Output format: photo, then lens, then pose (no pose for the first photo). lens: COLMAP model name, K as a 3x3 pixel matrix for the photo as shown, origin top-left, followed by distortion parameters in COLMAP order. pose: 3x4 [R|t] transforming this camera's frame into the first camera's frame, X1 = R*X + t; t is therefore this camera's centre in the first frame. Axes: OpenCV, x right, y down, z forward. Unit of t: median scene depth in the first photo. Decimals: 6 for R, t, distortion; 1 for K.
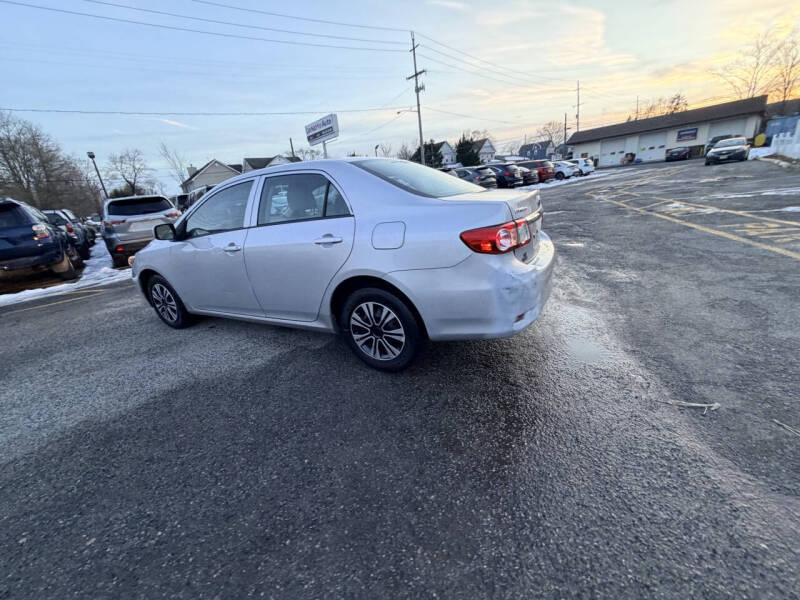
lens RADIAL K [[316.2, 0, 399.4], [0, 316.2, 300.7], [0, 0, 1]] dist [0.000266, -0.000358]
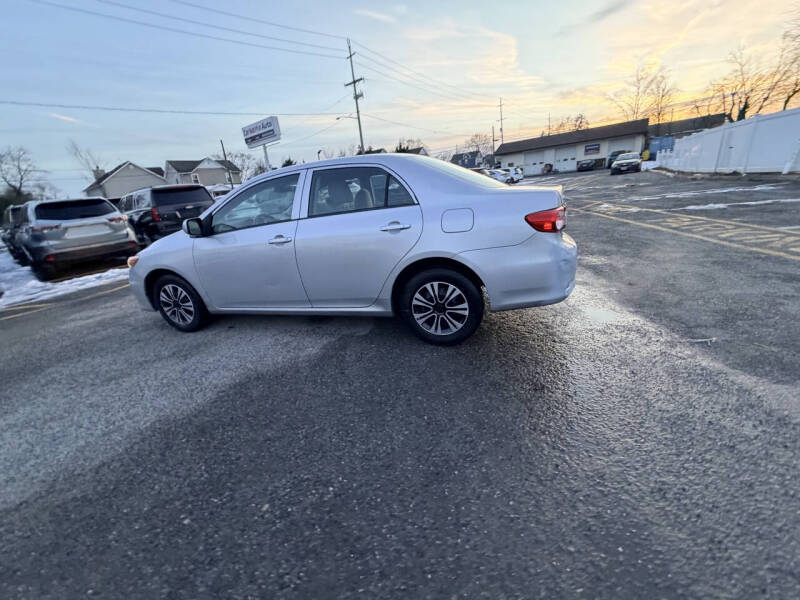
lens RADIAL K [[315.6, 0, 400.2], [0, 315.6, 302.5], [0, 0, 1]] dist [-0.000826, -0.000083]
pose [[0.982084, -0.057637, 0.179415, -0.038905], [0.059982, 0.998170, -0.007663, 0.007264], [-0.178645, 0.018287, 0.983744, -0.006577]]
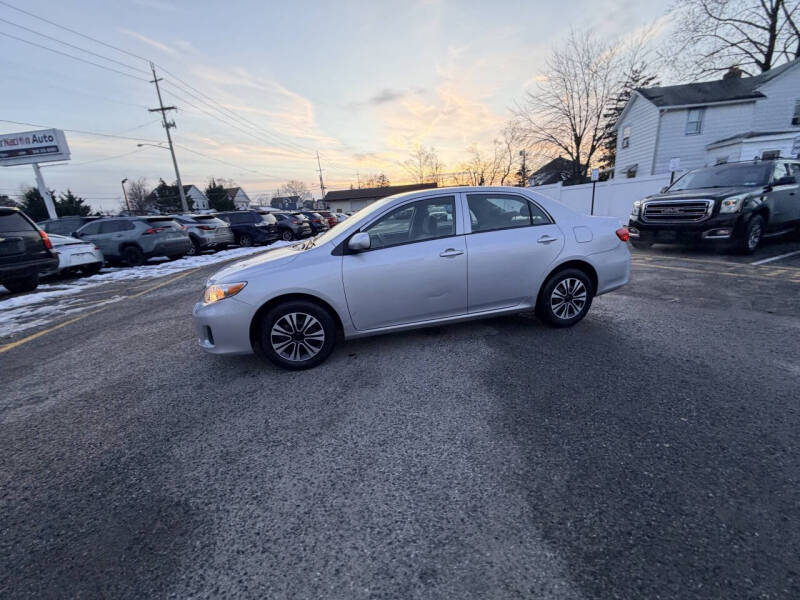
lens RADIAL K [[316.7, 0, 400.0], [0, 316.7, 300.0], [0, 0, 1]] dist [-0.000143, -0.000209]
pose [[0.743806, -0.113461, 0.658695, -0.160114], [0.209568, 0.975382, -0.068635, 0.003690], [-0.634692, 0.189093, 0.749273, 0.036084]]
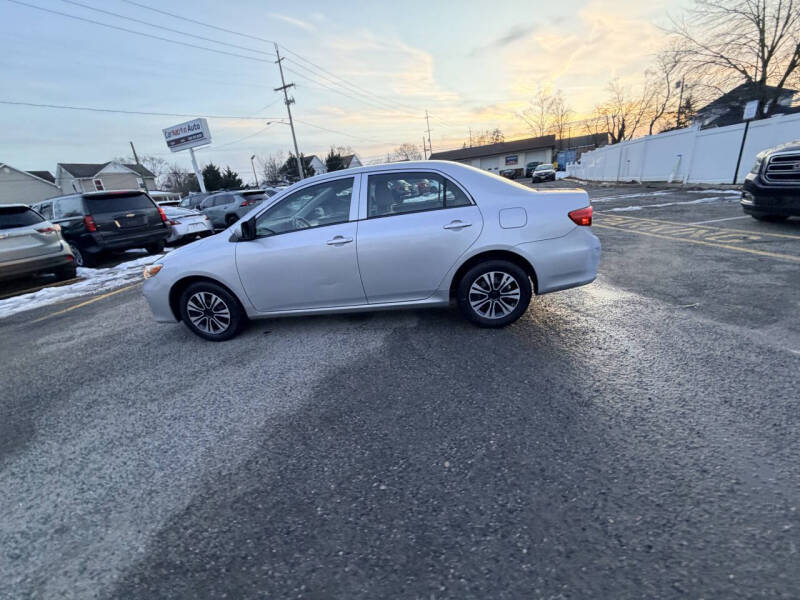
lens RADIAL K [[316.2, 0, 399.4], [0, 316.2, 300.7], [0, 0, 1]] dist [0.000266, -0.000358]
pose [[0.924081, -0.115157, 0.364435, -0.085424], [0.129606, 0.991447, -0.015350, 0.008495], [-0.359551, 0.061417, 0.931102, -0.004607]]
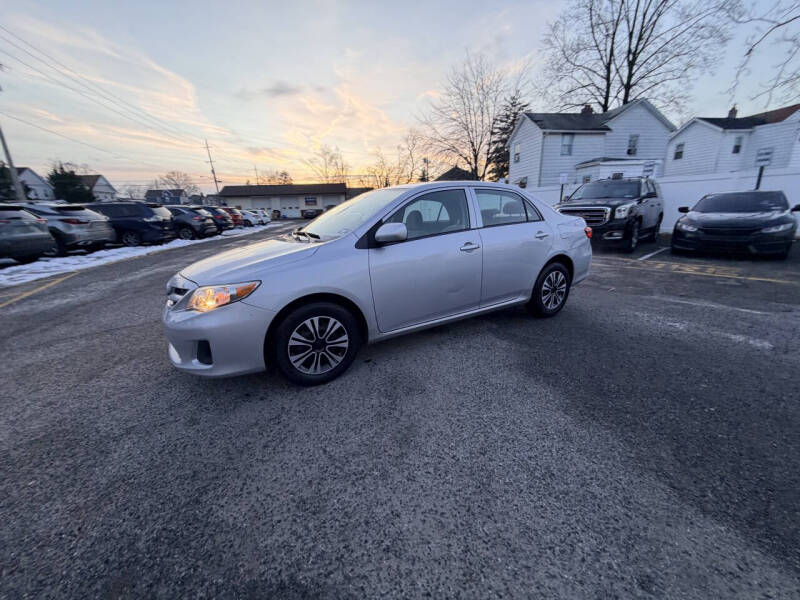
lens RADIAL K [[316.2, 0, 399.4], [0, 316.2, 300.7], [0, 0, 1]] dist [0.000266, -0.000358]
pose [[0.523138, -0.140755, 0.840544, -0.180534], [0.264285, 0.964440, -0.002984, -0.005480], [-0.810235, 0.223704, 0.541734, 0.073992]]
